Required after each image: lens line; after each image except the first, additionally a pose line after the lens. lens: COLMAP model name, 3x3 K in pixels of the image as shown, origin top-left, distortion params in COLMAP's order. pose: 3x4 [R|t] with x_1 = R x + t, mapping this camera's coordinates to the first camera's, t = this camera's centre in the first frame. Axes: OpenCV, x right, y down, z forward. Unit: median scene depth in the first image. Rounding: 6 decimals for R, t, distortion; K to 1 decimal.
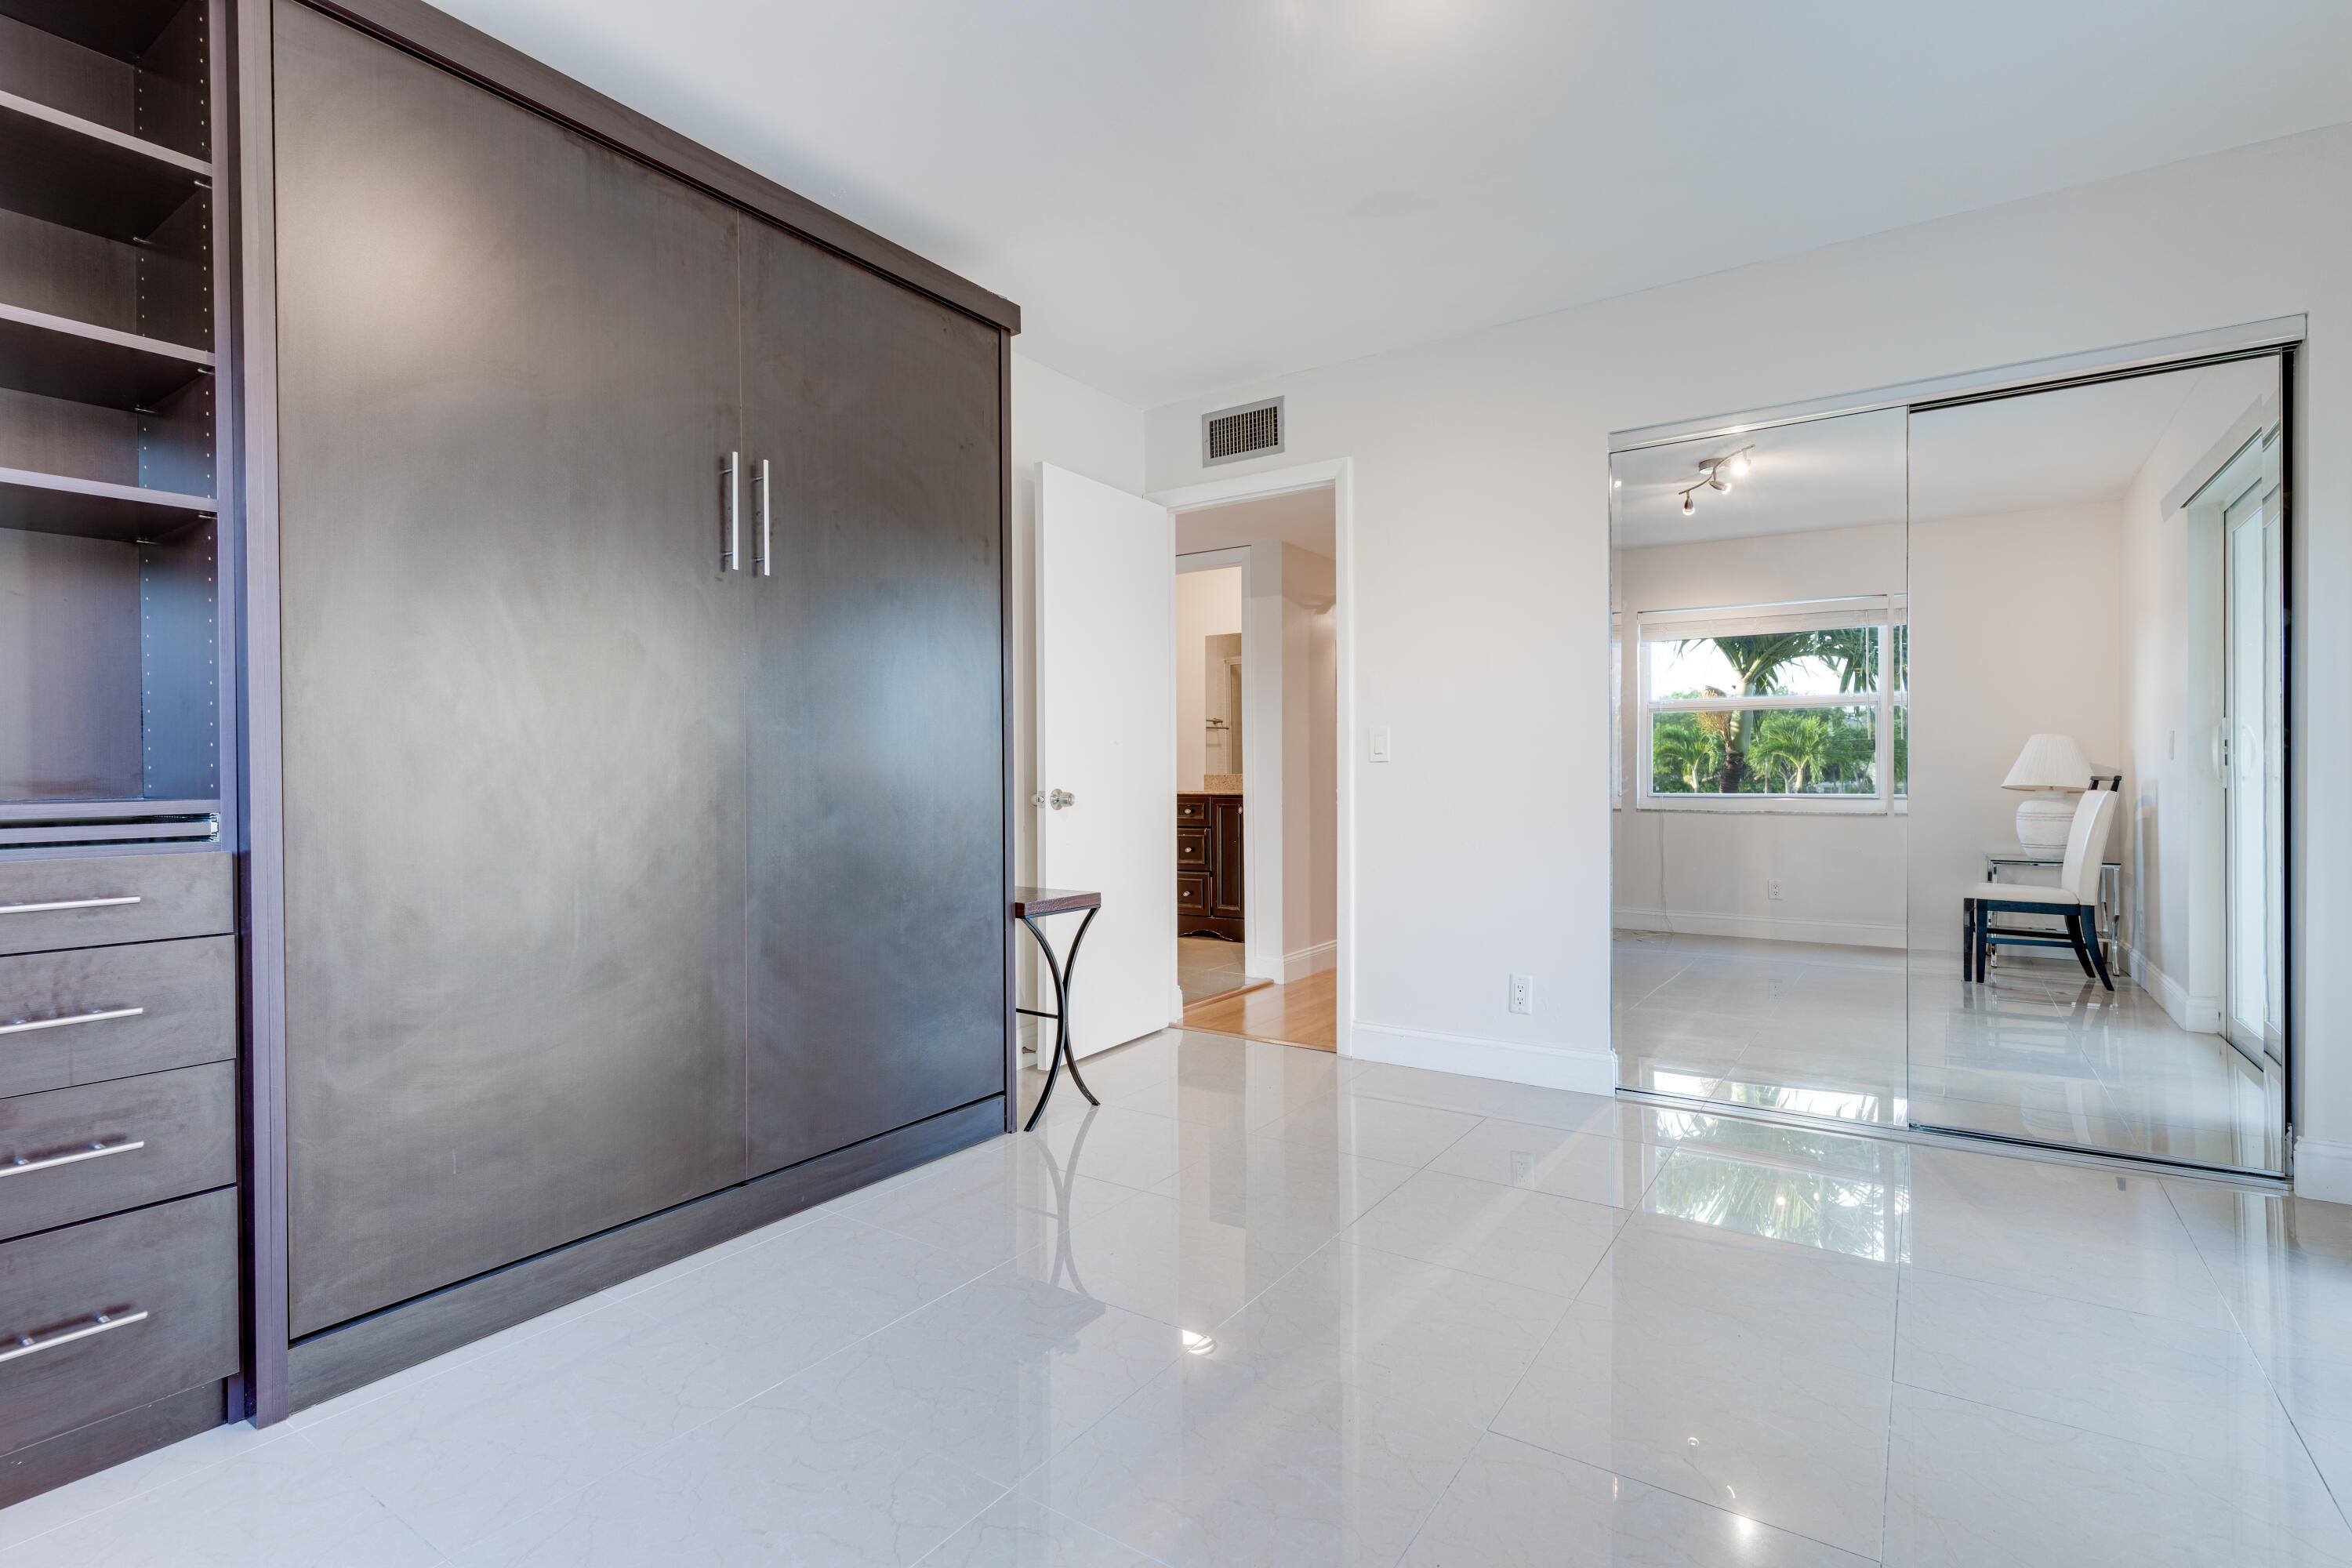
lens RADIAL K [[1104.8, 0, 1164.2], [0, 1104.8, 778.8], [0, 0, 1]] dist [0.002462, -0.000255]
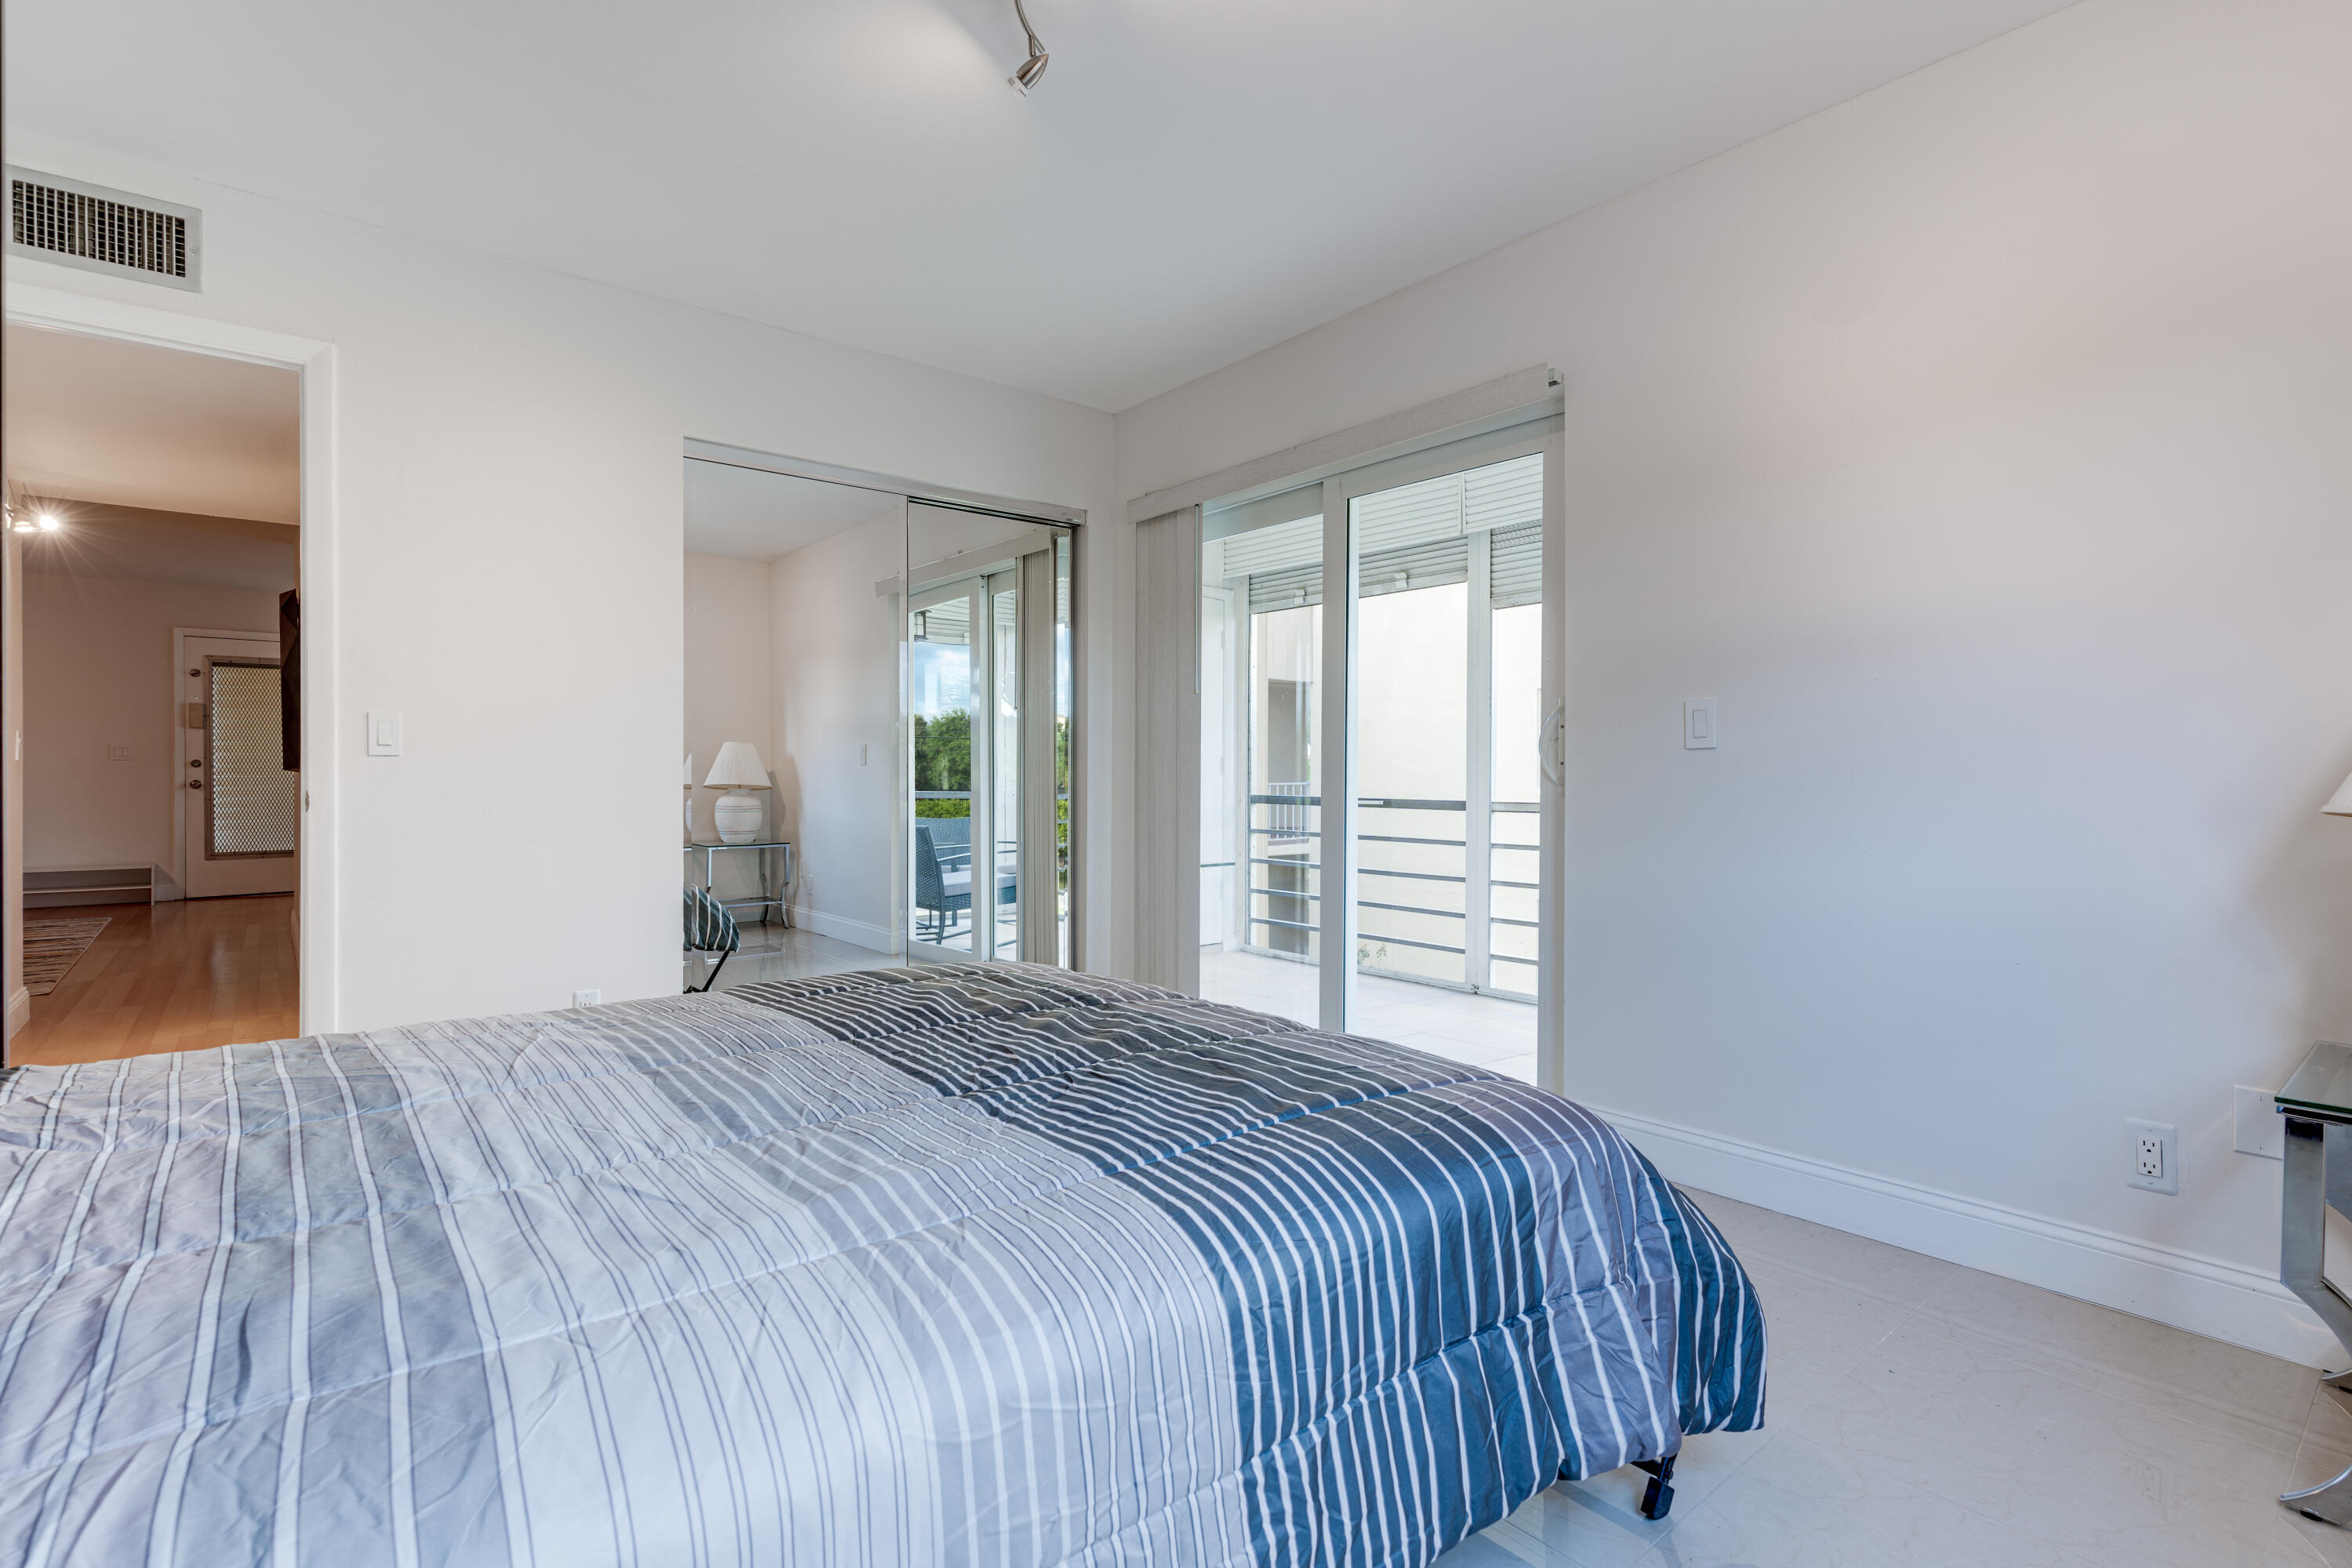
lens RADIAL K [[1104.8, 0, 1176.5], [0, 1104.8, 784.1], [0, 0, 1]] dist [0.002462, -0.000255]
pose [[0.275057, -0.004021, 0.961419, -0.414154], [0.001306, 0.999992, 0.003809, 0.002375], [-0.961427, 0.000208, 0.275060, 0.265086]]
